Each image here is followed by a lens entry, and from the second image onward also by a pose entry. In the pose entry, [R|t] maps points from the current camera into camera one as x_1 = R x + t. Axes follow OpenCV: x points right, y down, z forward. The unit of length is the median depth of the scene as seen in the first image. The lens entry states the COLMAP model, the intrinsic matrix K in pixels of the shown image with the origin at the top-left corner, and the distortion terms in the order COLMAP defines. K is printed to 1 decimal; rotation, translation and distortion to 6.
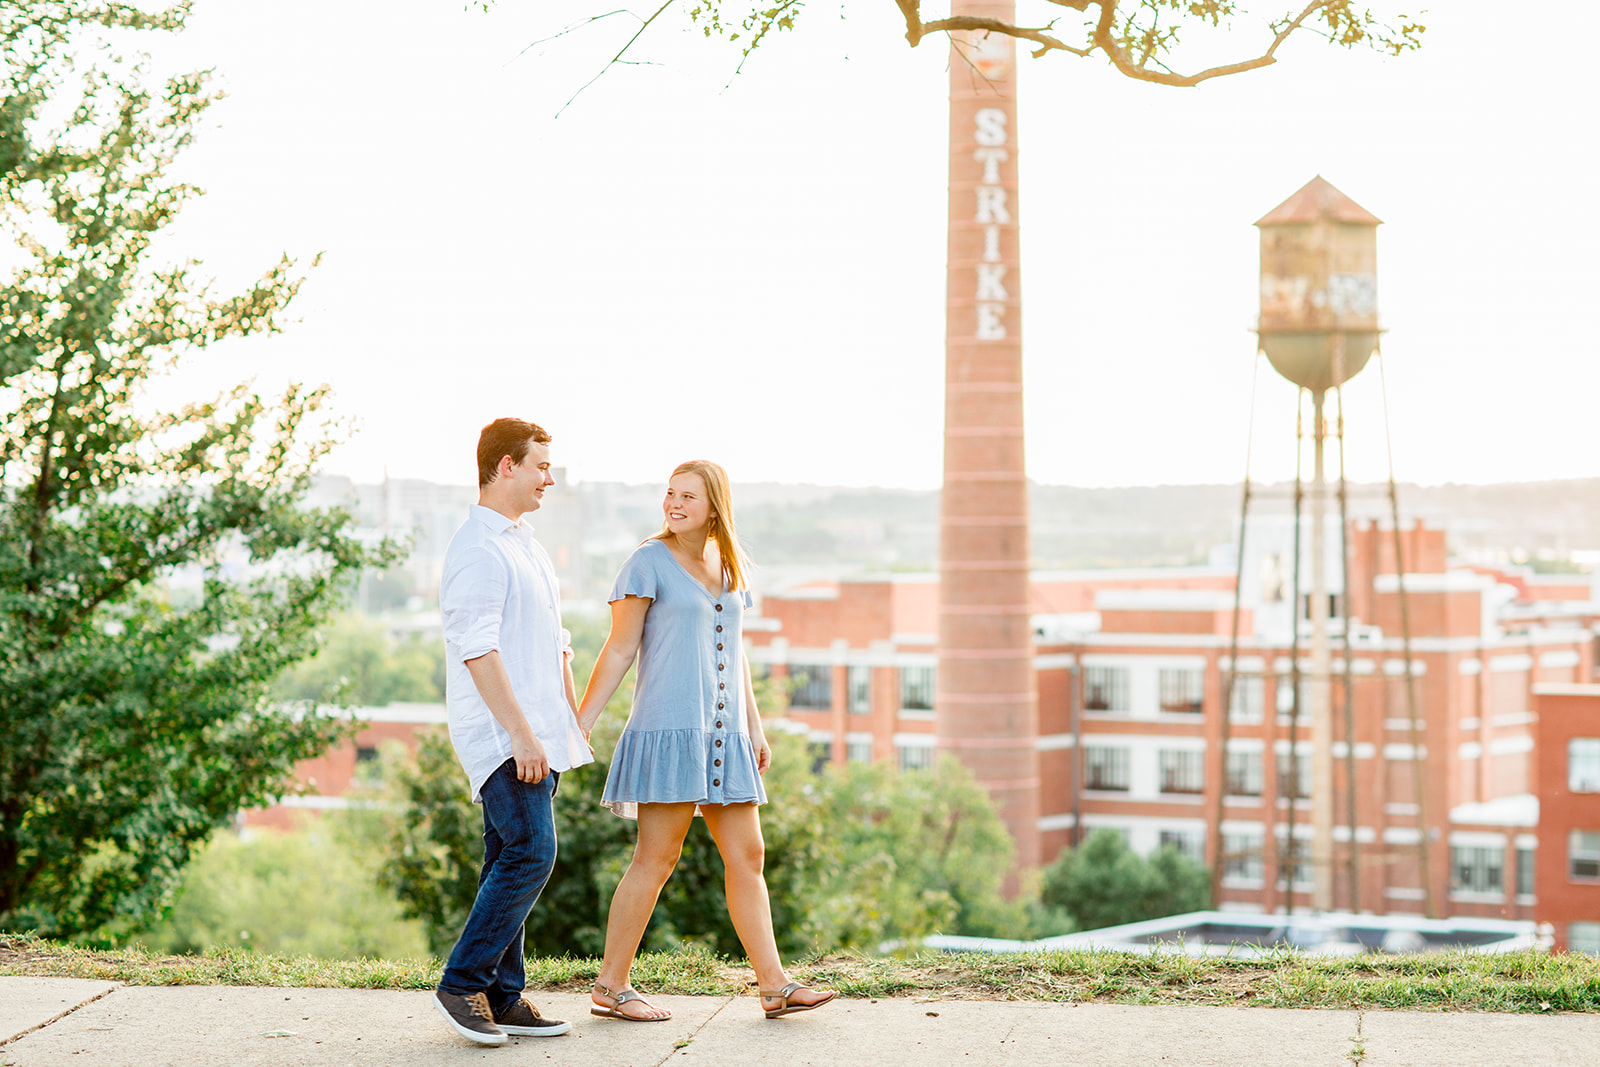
lens RADIAL K [[3948.2, 0, 800.0], [0, 3948.2, 533.5], [0, 0, 1]] dist [-0.029668, -1.123014]
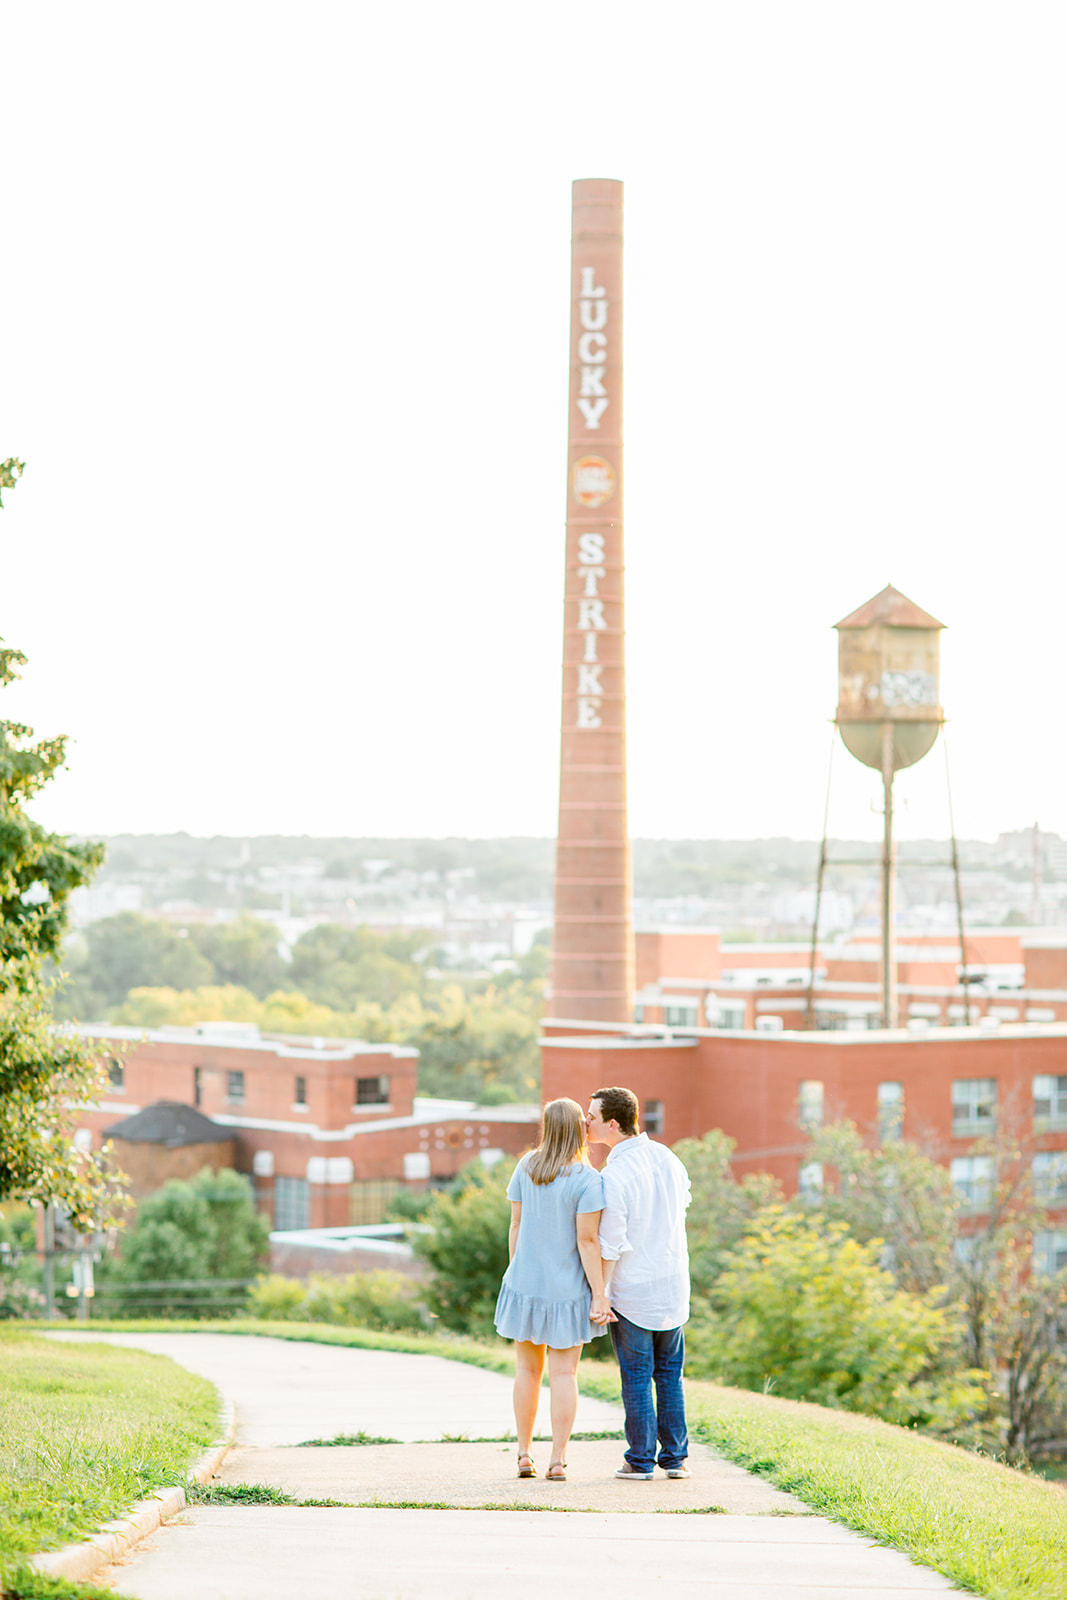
lens RADIAL K [[3847.0, 0, 537.4], [0, 3847.0, 774.0], [0, 0, 1]] dist [-0.042345, -0.849909]
pose [[0.962515, 0.004413, -0.271194, 0.337153], [-0.012391, 0.999539, -0.027711, -0.003110], [0.270946, 0.030032, 0.962126, -0.110350]]
